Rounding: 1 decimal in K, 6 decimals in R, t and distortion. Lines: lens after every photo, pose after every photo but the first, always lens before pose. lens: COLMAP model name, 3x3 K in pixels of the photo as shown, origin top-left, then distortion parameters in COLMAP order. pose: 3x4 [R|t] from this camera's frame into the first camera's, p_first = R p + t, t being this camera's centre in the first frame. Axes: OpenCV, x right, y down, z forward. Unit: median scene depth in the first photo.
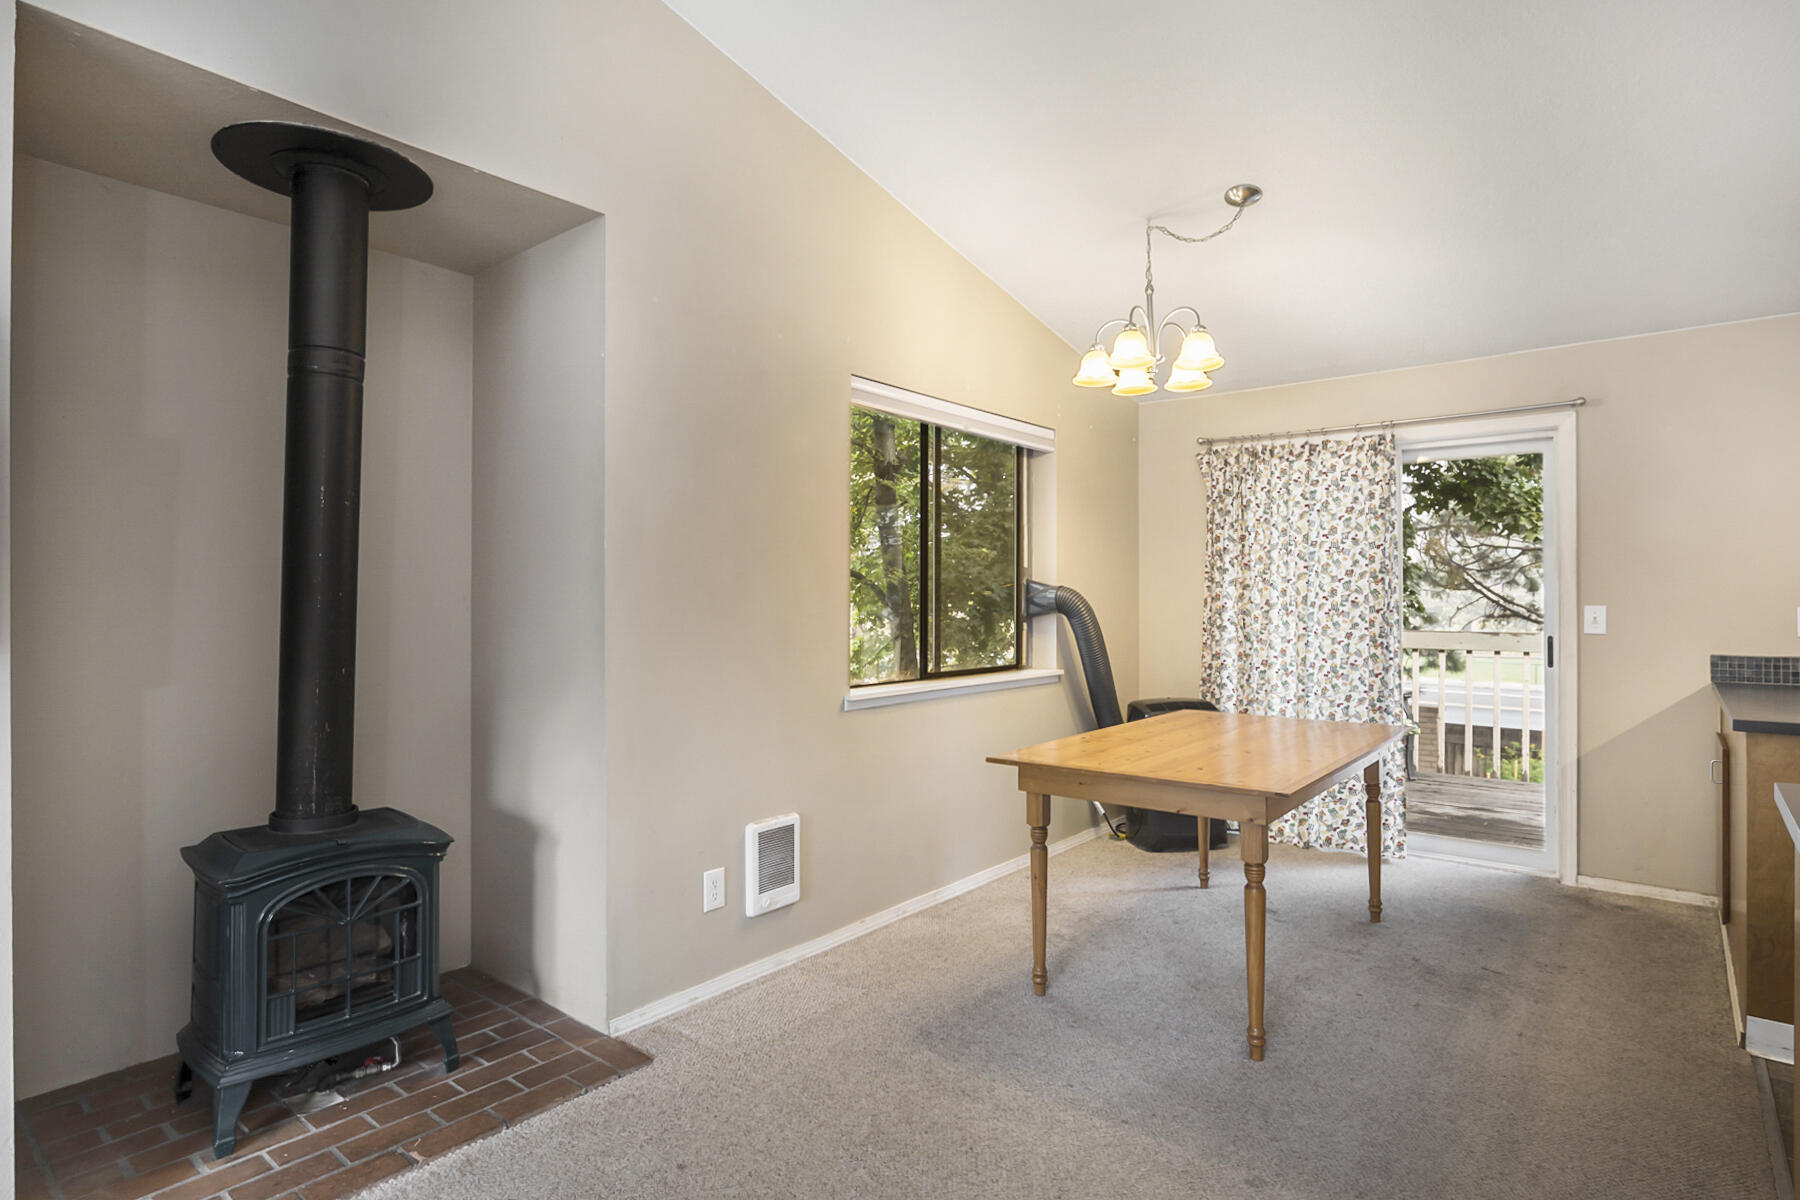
lens RADIAL K [[918.5, 0, 906.7], [0, 918.5, 598.2], [0, 0, 1]] dist [-0.021530, 0.011054]
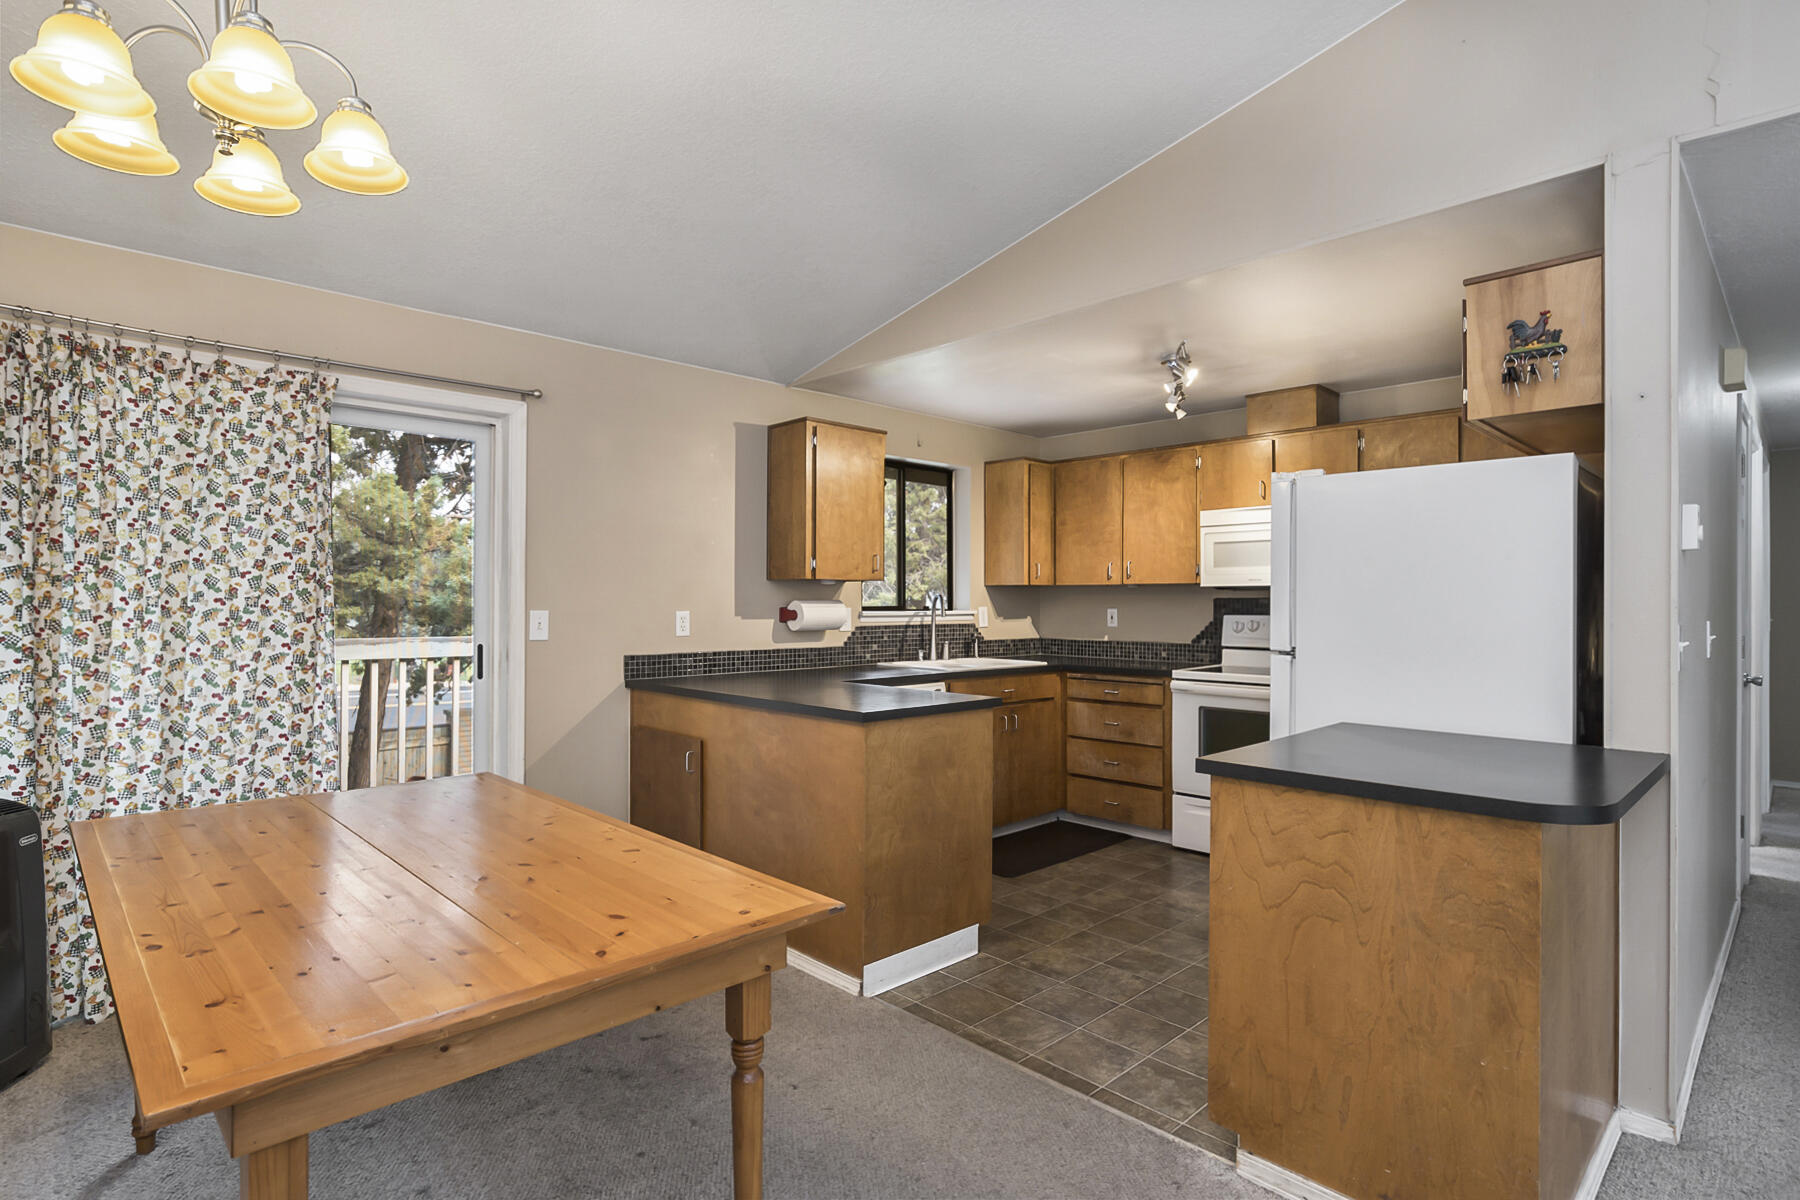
lens RADIAL K [[918.5, 0, 881.5], [0, 918.5, 591.8], [0, 0, 1]] dist [-0.021530, 0.011054]
pose [[0.122773, 0.009866, 0.992386, -0.131662], [-0.009058, 0.999920, -0.008821, -0.005482], [-0.992393, -0.007906, 0.122852, 0.456394]]
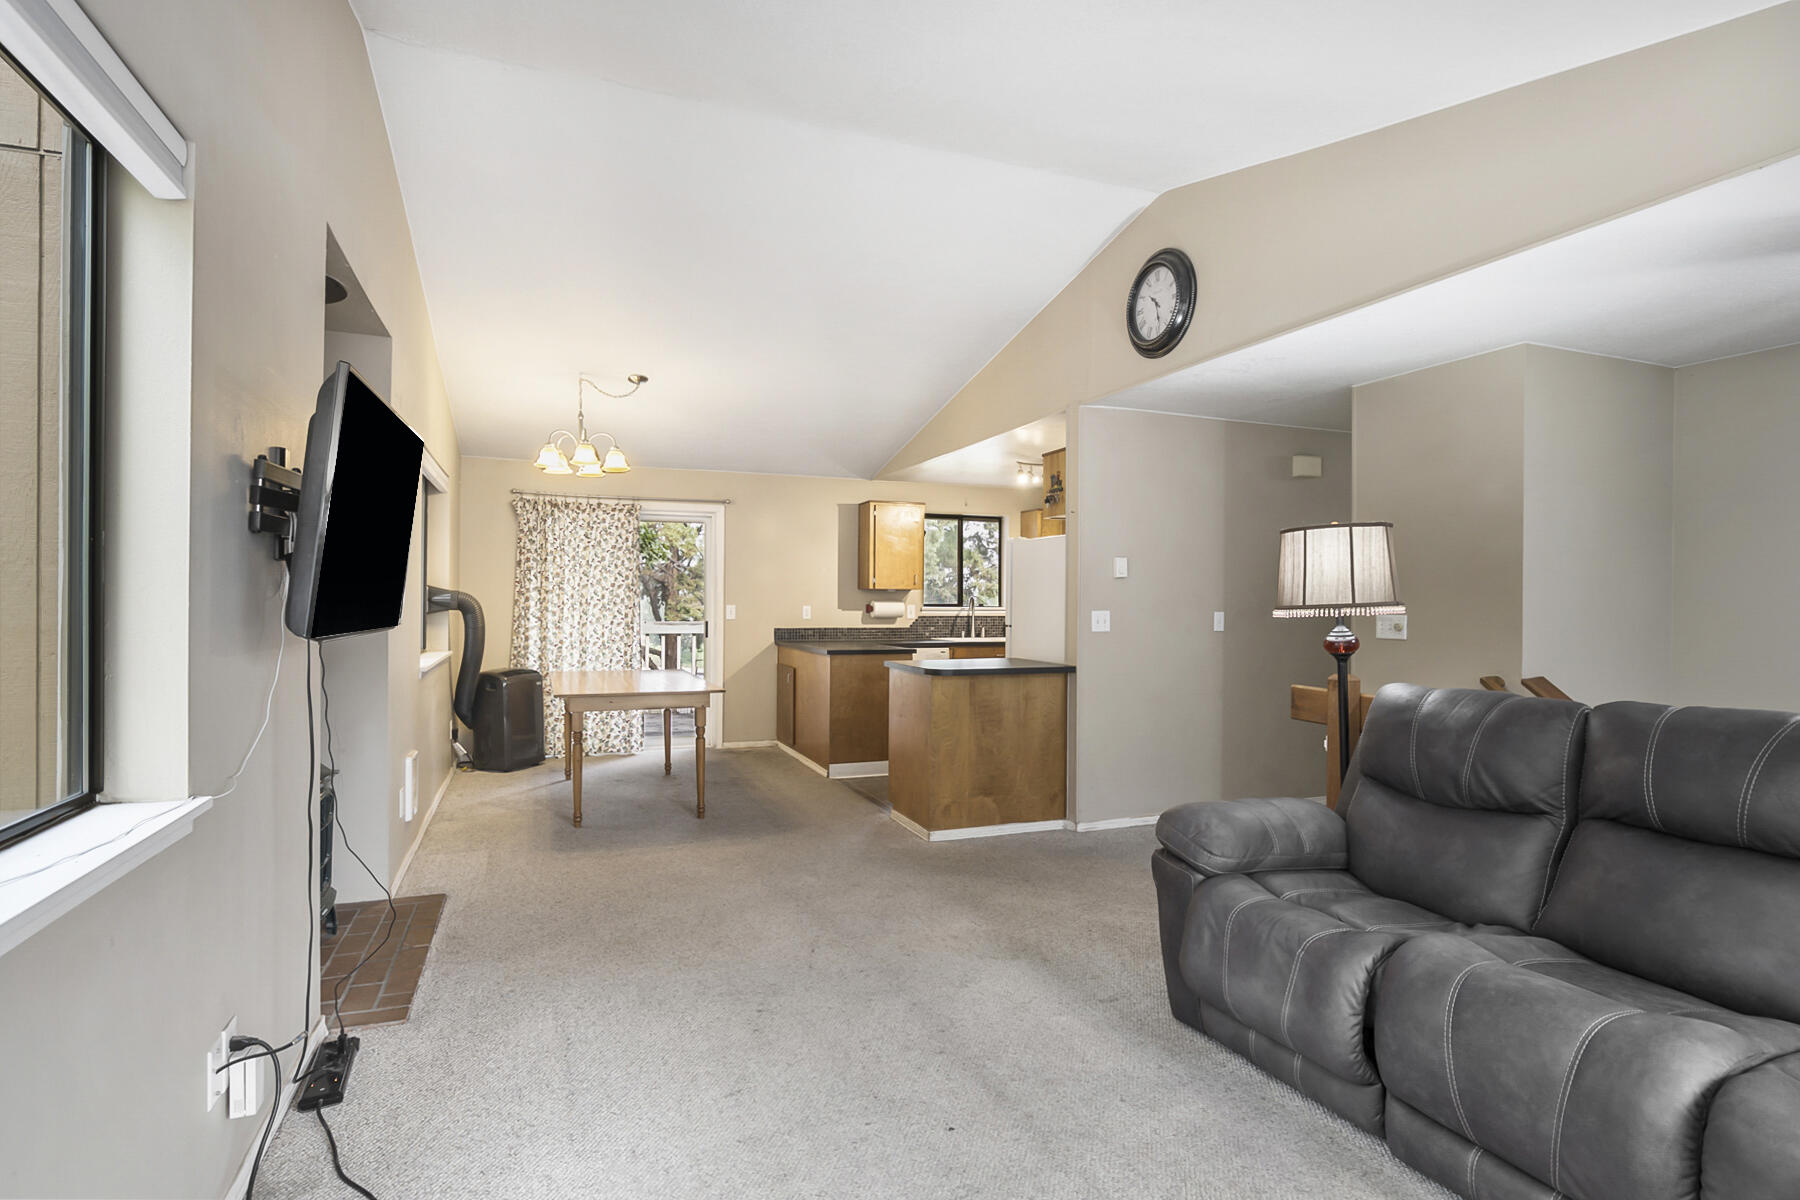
lens RADIAL K [[918.5, 0, 852.5], [0, 918.5, 593.2], [0, 0, 1]] dist [-0.021530, 0.011054]
pose [[0.521908, 0.009885, 0.852945, -0.702272], [-0.010182, 0.999934, -0.005358, -0.008373], [-0.852941, -0.005888, 0.521974, -0.234181]]
